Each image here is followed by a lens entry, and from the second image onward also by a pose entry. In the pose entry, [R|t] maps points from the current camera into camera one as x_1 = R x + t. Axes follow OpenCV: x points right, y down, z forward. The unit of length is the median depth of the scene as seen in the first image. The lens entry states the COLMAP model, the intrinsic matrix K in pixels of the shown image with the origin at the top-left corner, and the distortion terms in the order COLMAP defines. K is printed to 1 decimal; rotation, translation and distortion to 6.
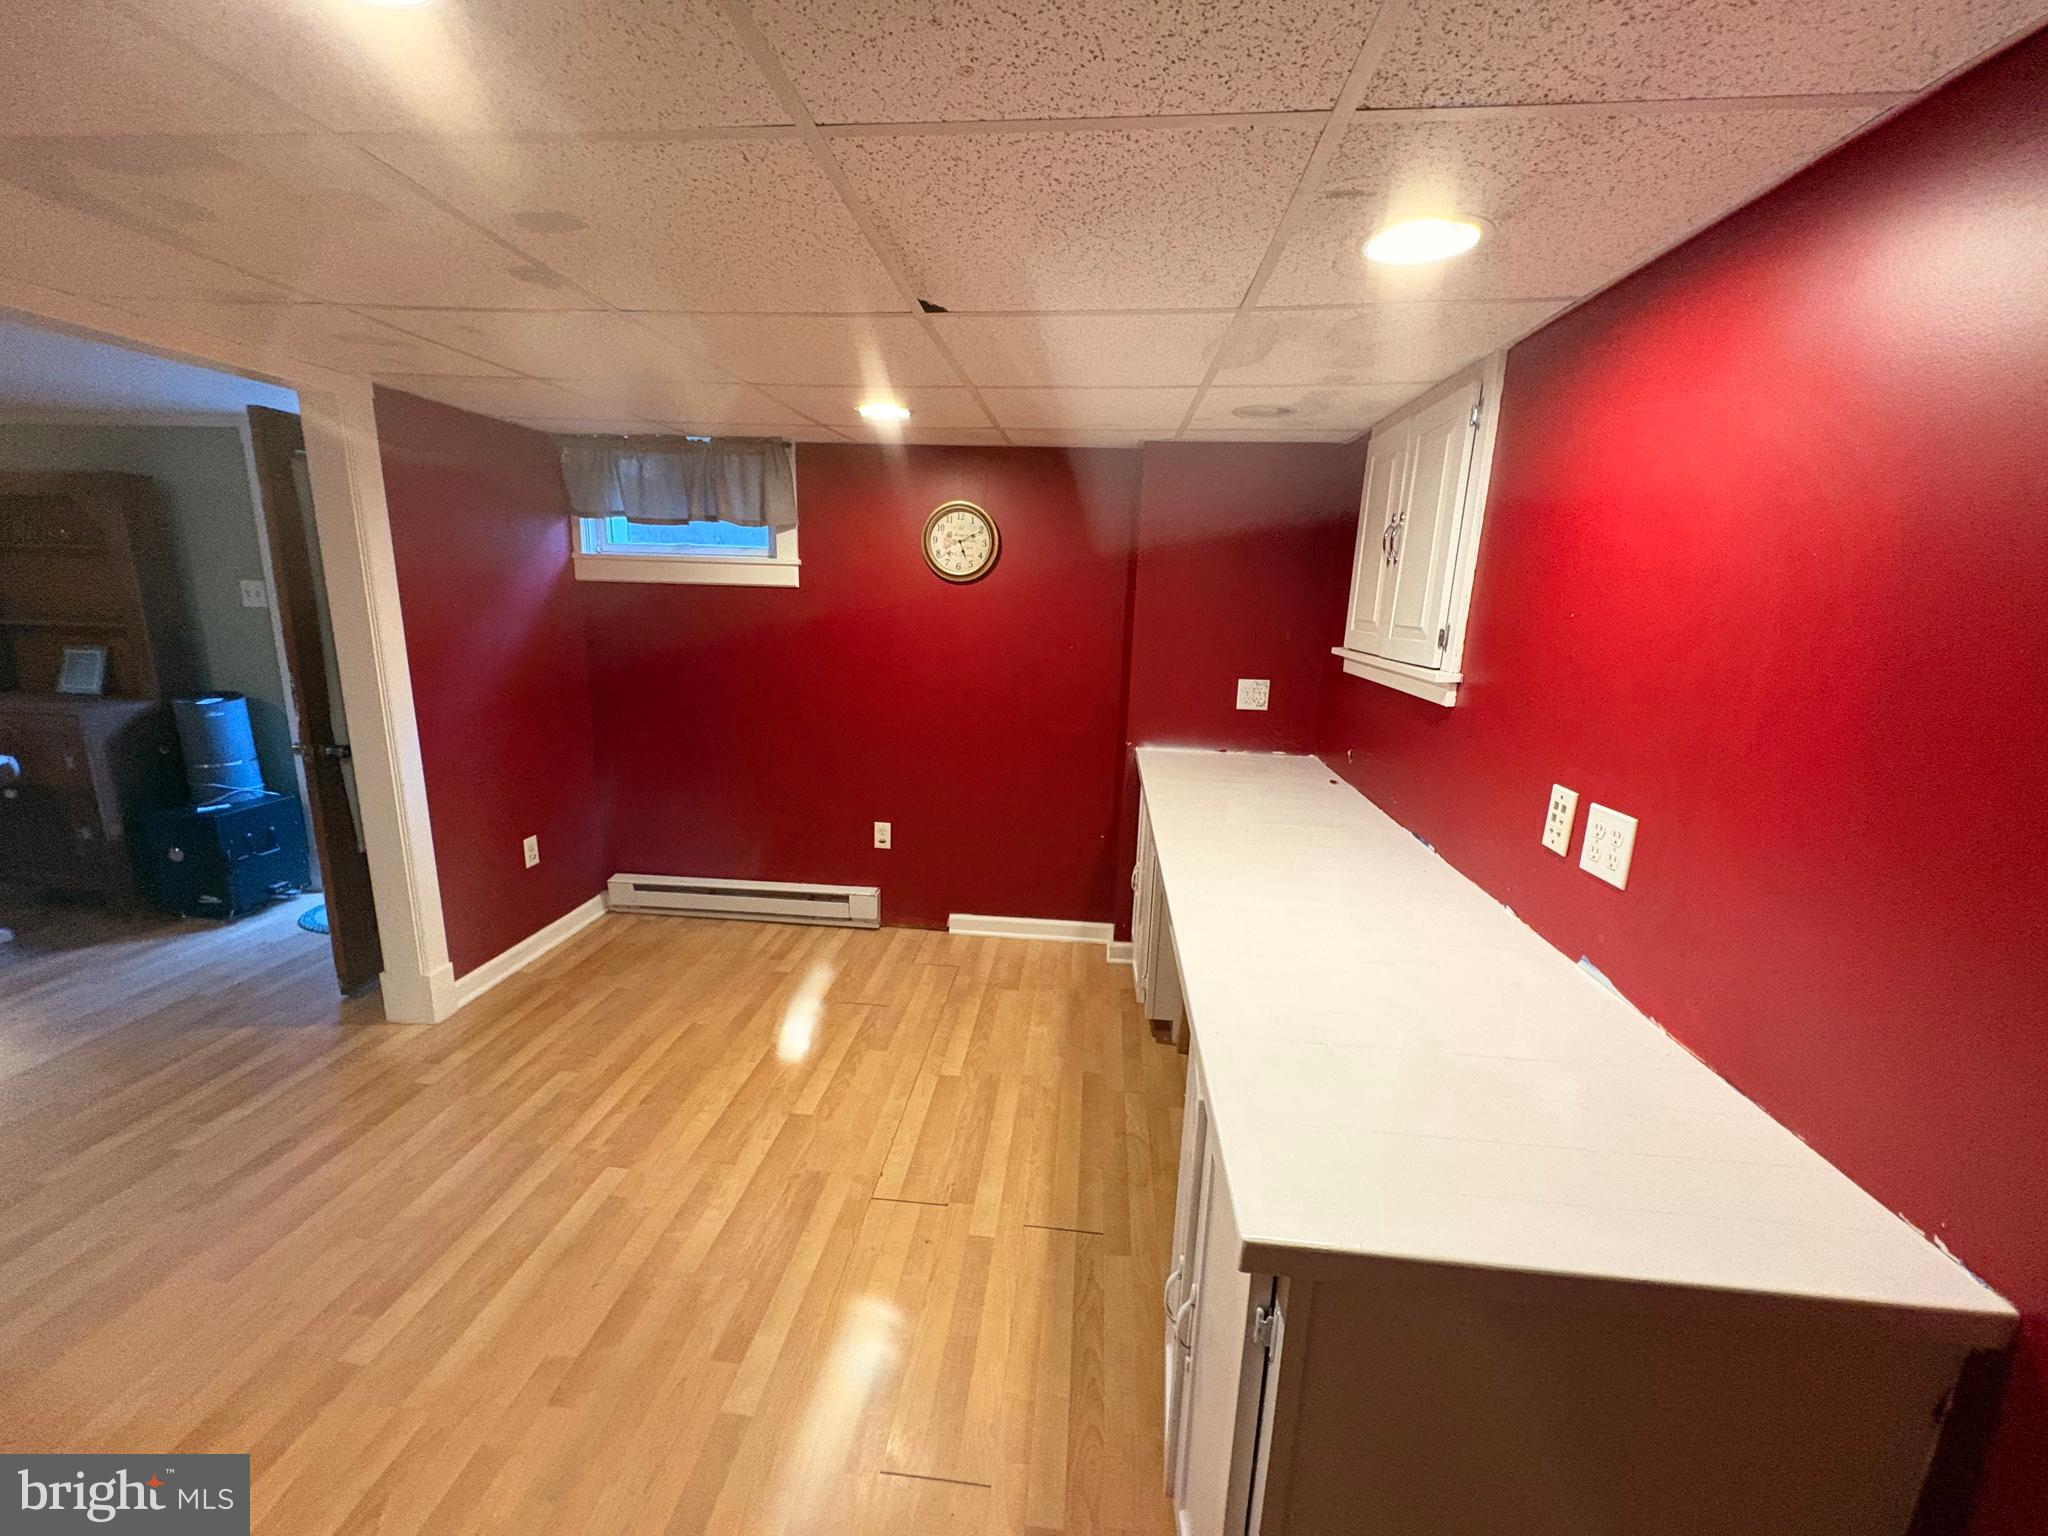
lens RADIAL K [[812.7, 0, 1023.1], [0, 812.7, 771.9], [0, 0, 1]] dist [0.000577, 0.000106]
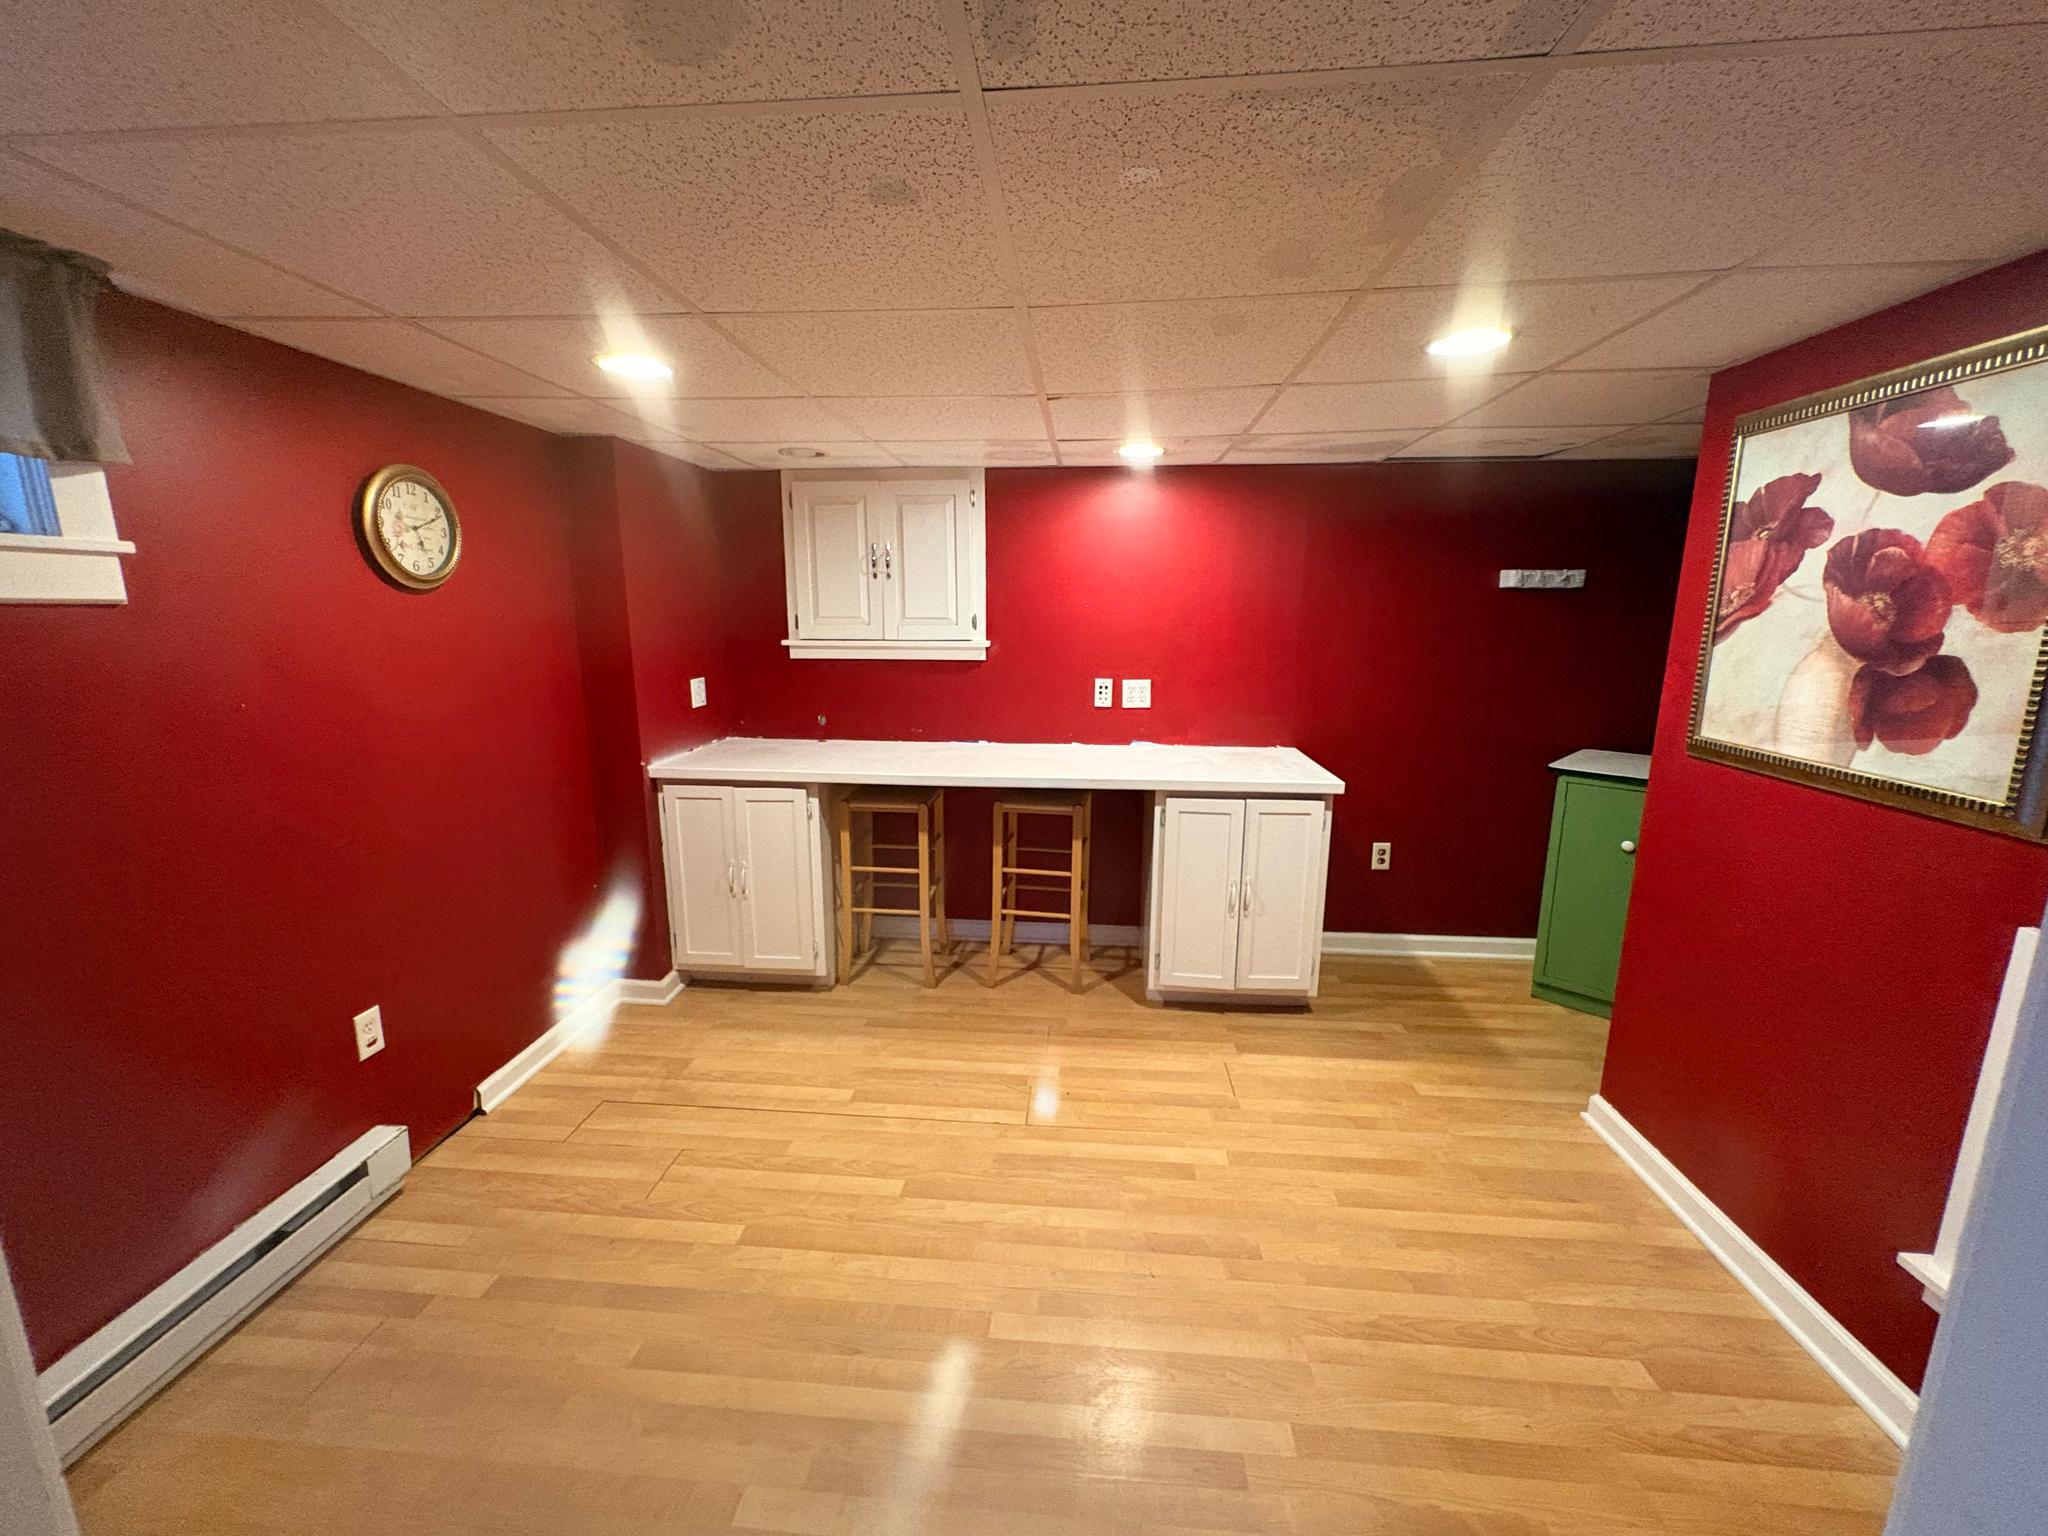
lens RADIAL K [[815.7, 0, 1019.9], [0, 815.7, 766.2], [0, 0, 1]] dist [0.001344, 0.000342]
pose [[-0.010356, -0.220418, 0.975351, -0.962695], [0.217013, 0.951660, 0.217368, -0.173602], [-0.976114, 0.213915, 0.037978, 0.679464]]
